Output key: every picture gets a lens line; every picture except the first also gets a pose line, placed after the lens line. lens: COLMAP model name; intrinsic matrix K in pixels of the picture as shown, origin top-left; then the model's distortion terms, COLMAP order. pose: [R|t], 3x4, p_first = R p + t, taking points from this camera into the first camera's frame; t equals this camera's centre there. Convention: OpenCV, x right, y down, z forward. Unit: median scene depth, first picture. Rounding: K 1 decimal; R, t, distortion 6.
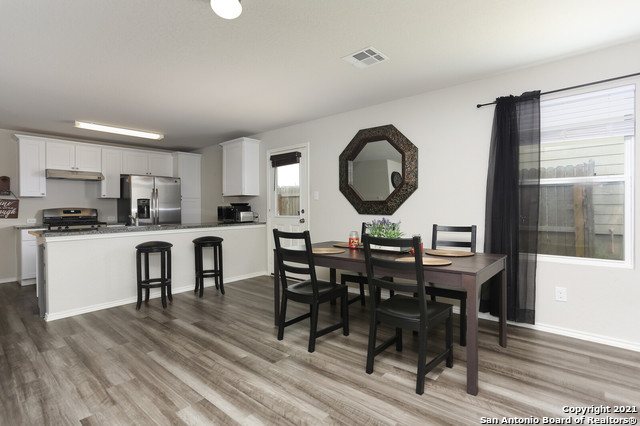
lens RADIAL K [[305.3, 0, 322.5], [0, 305.3, 210.5], [0, 0, 1]] dist [-0.001708, 0.002128]
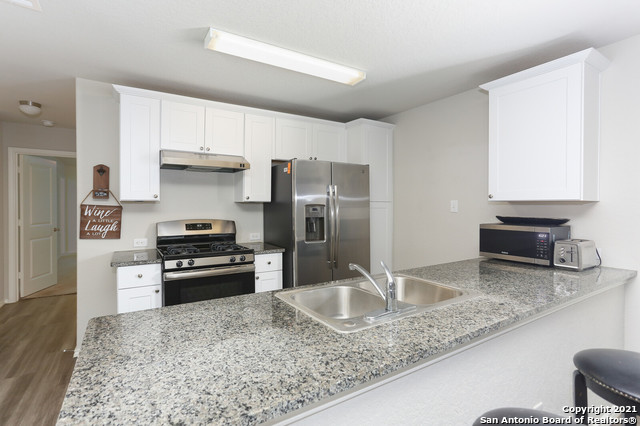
lens RADIAL K [[305.3, 0, 319.0], [0, 305.3, 211.1], [0, 0, 1]] dist [-0.001708, 0.002128]
pose [[0.960196, 0.015512, -0.278897, -0.464193], [-0.011904, 0.999822, 0.014627, -0.036785], [0.279074, -0.010725, 0.960210, 0.535452]]
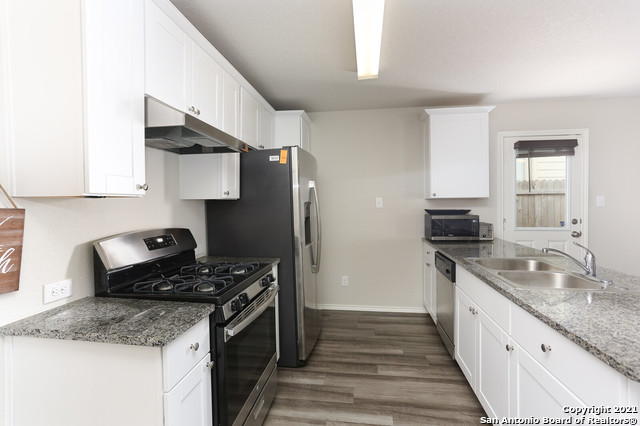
lens RADIAL K [[305.3, 0, 322.1], [0, 305.3, 212.9], [0, 0, 1]] dist [-0.001708, 0.002128]
pose [[0.836770, -0.016860, 0.547294, -0.896535], [0.003165, 0.999658, 0.025957, -0.035884], [-0.547545, -0.019988, 0.836538, 0.659225]]
